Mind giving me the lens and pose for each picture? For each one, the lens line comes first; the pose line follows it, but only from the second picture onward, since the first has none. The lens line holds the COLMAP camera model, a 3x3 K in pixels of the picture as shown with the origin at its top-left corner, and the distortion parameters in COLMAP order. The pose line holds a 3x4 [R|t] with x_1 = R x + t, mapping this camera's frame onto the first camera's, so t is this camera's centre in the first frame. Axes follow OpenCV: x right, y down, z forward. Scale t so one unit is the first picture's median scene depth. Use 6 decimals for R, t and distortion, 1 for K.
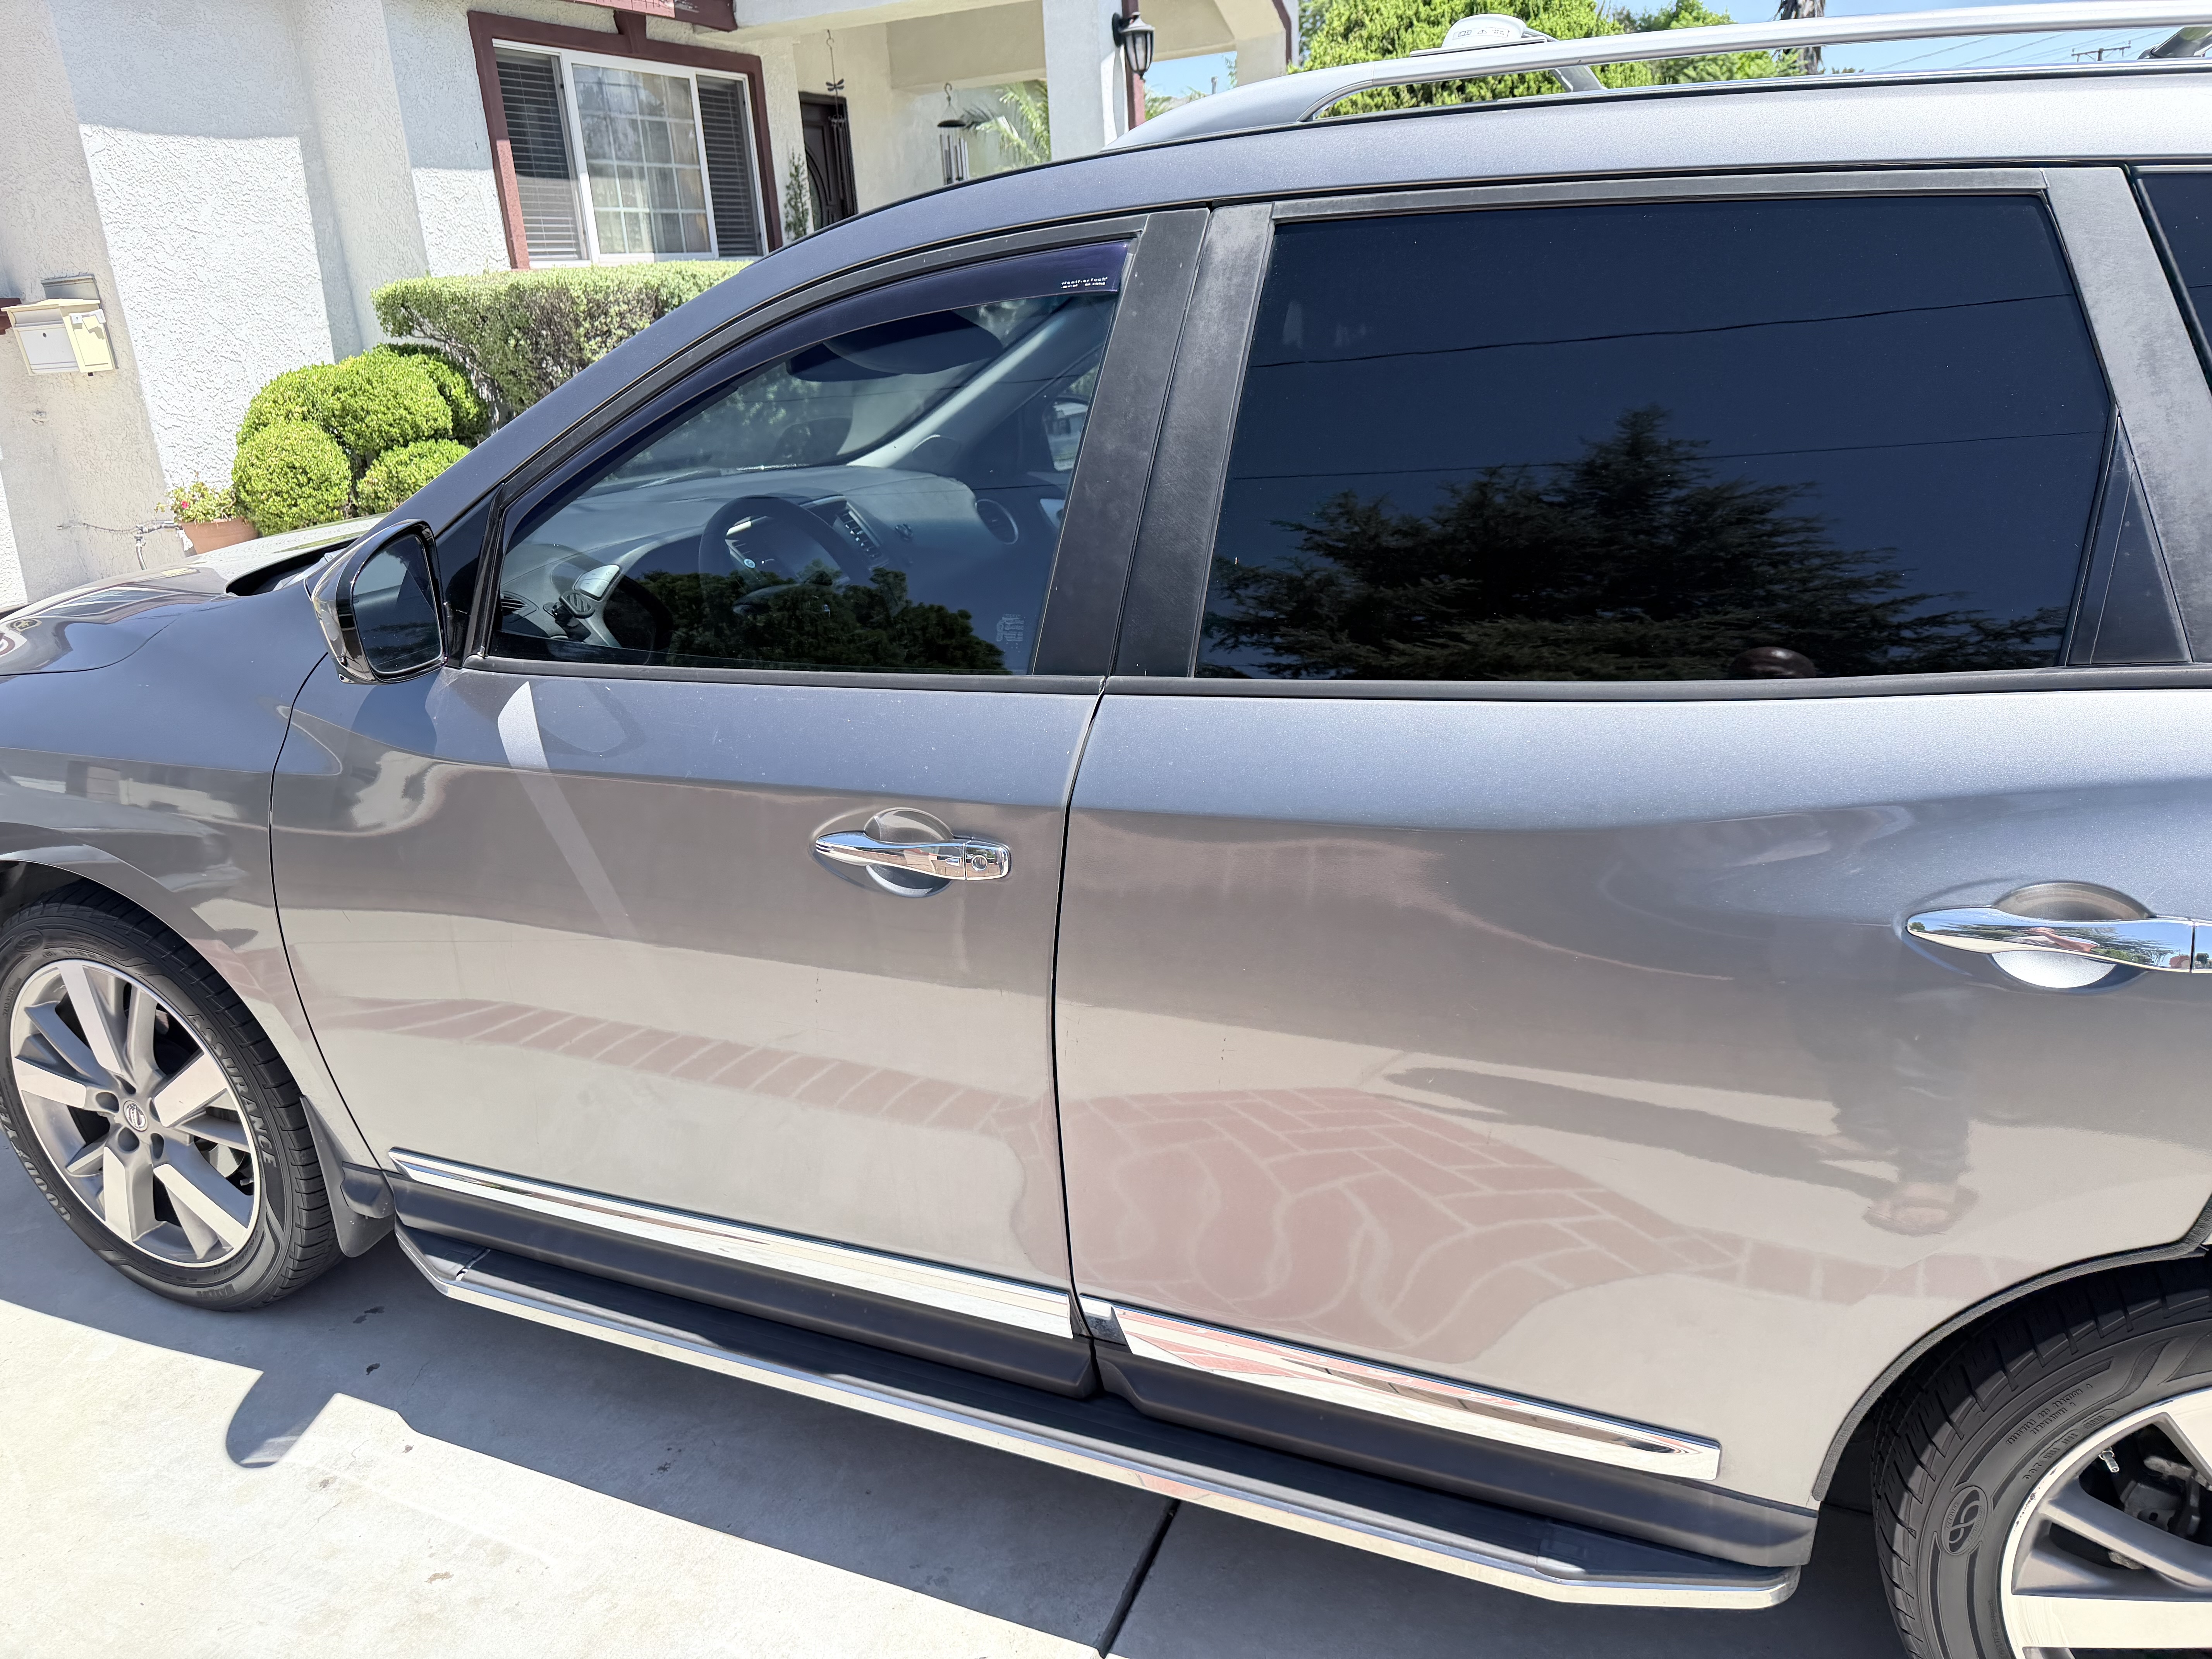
lens RADIAL K [[1545.2, 0, 1105.5], [0, 1545.2, 837.3], [0, 0, 1]] dist [0.039890, -0.044514]
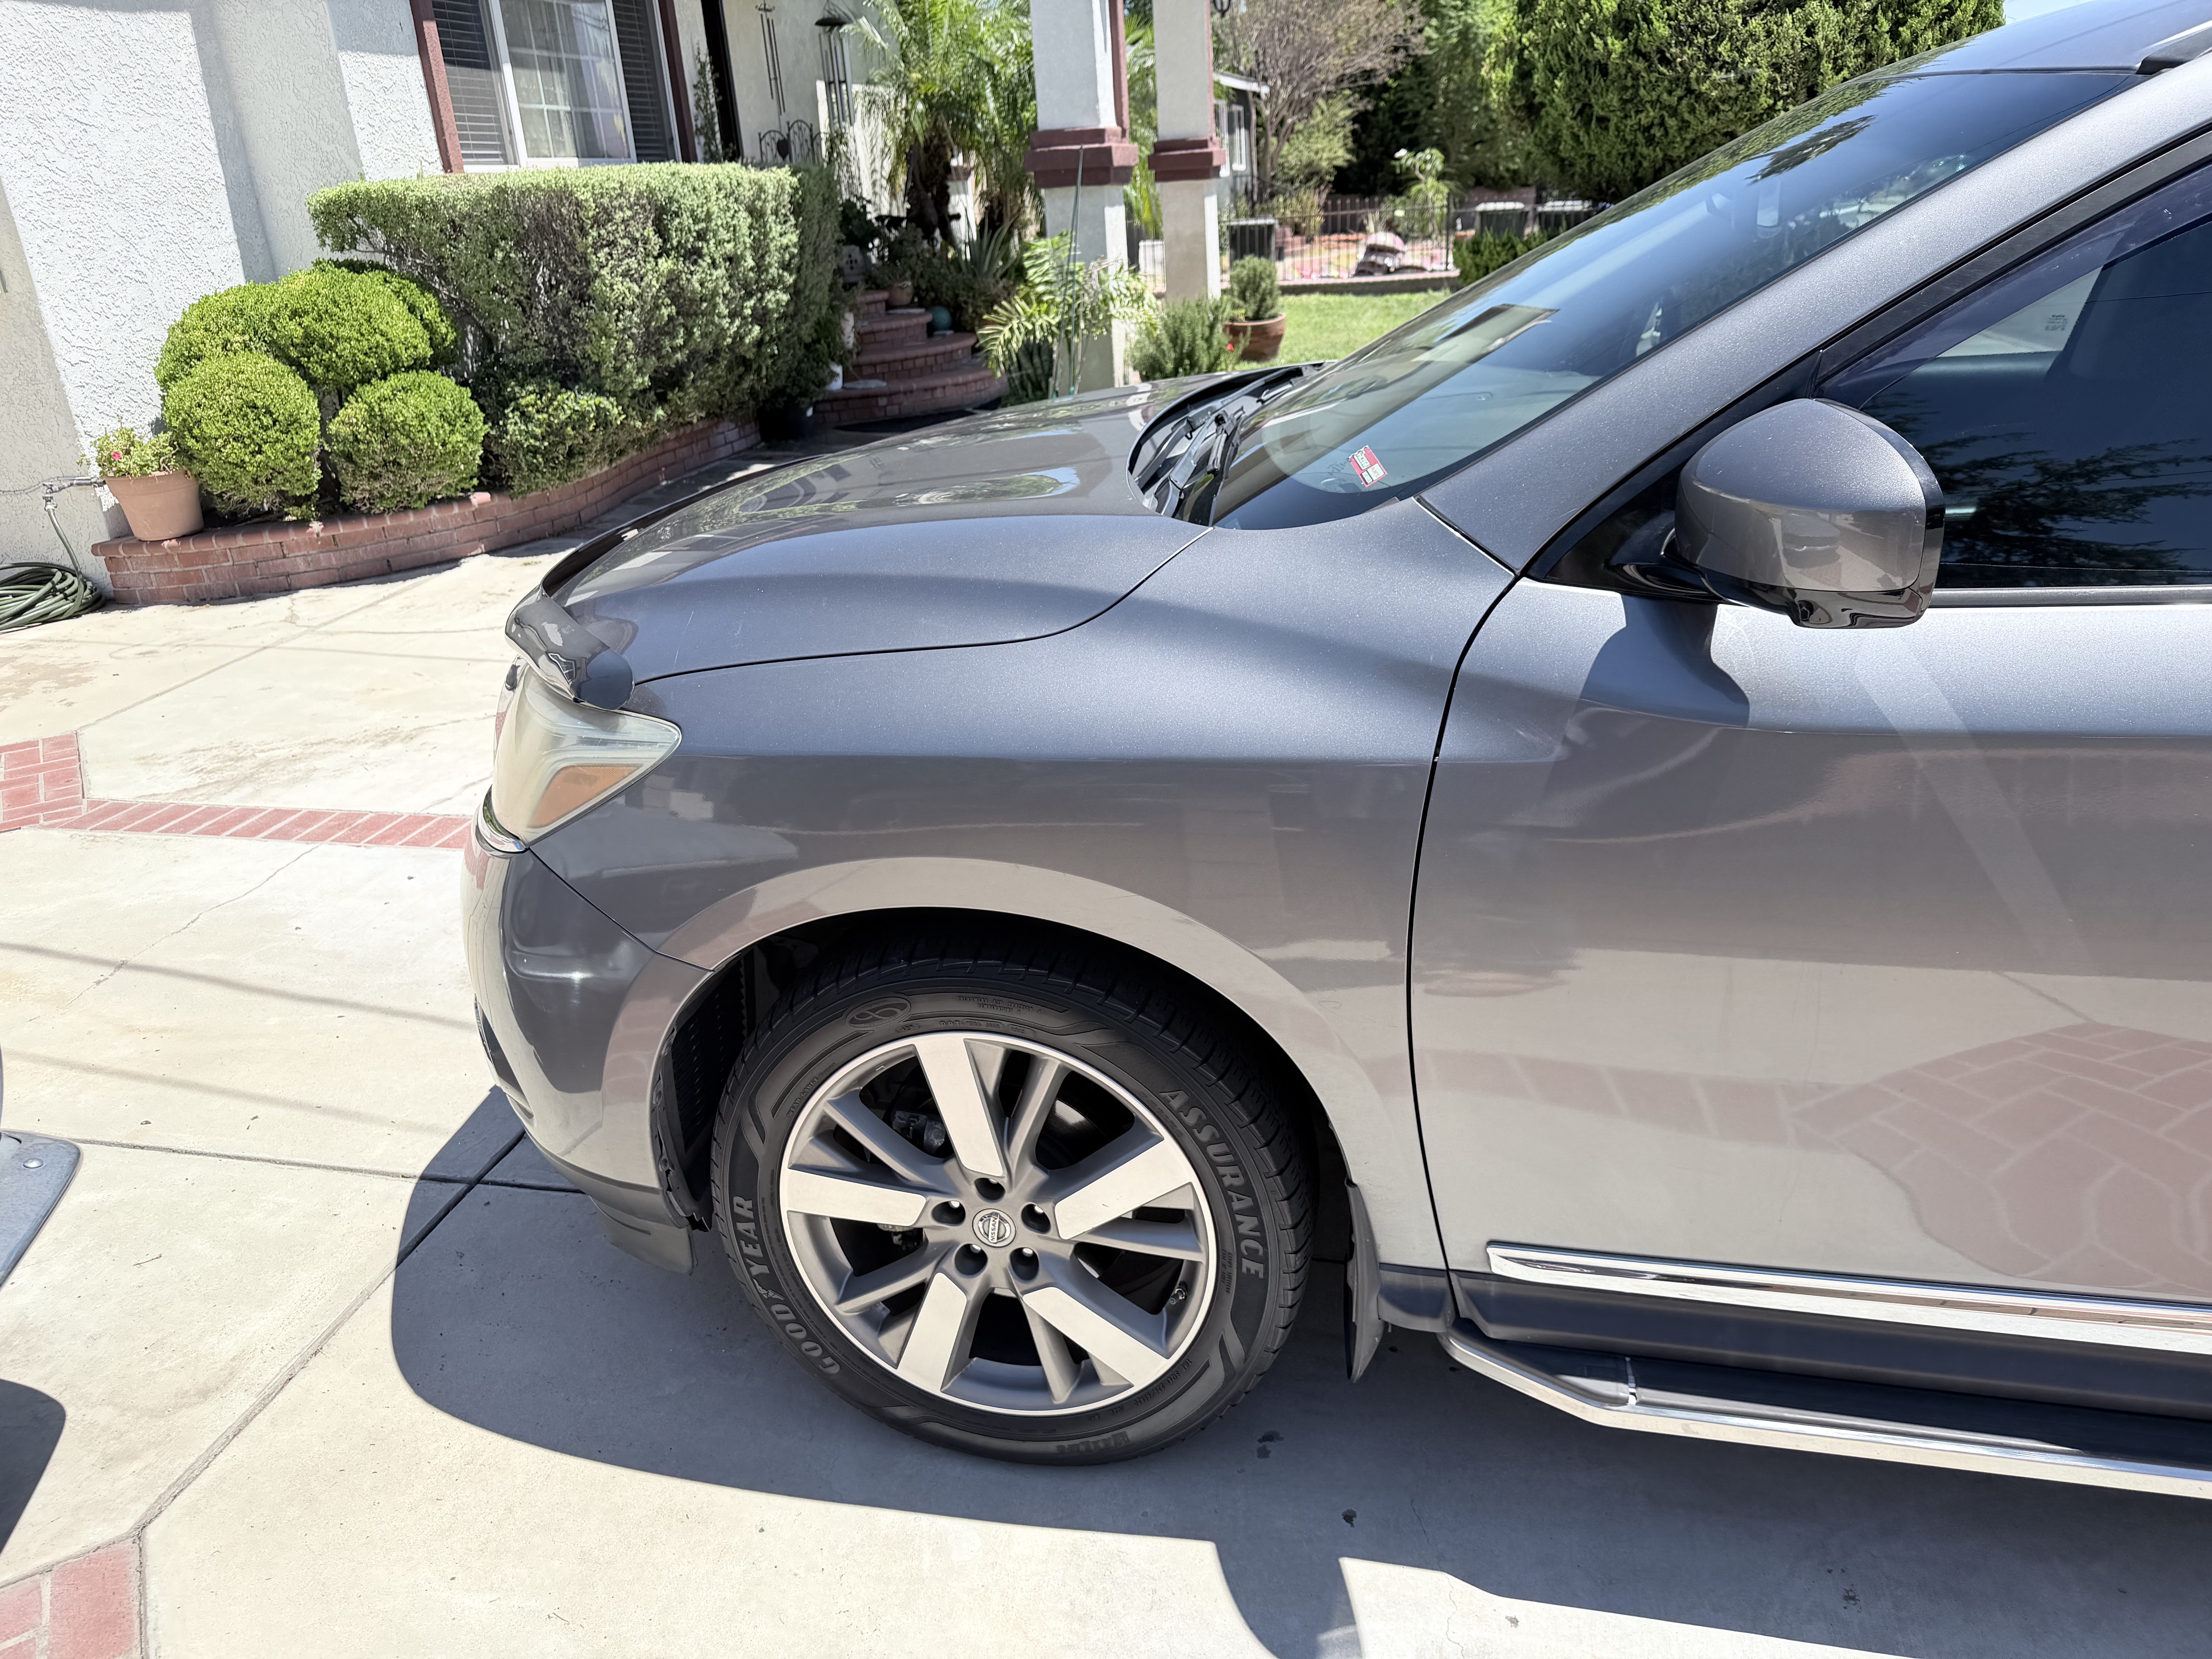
lens RADIAL K [[1536.3, 0, 1107.3], [0, 1536.3, 824.3], [0, 0, 1]] dist [0.042195, -0.037230]
pose [[0.983079, -0.074535, 0.167332, -0.277204], [0.068843, 0.996842, 0.039572, -0.016865], [-0.169754, -0.027383, 0.985106, 0.108040]]
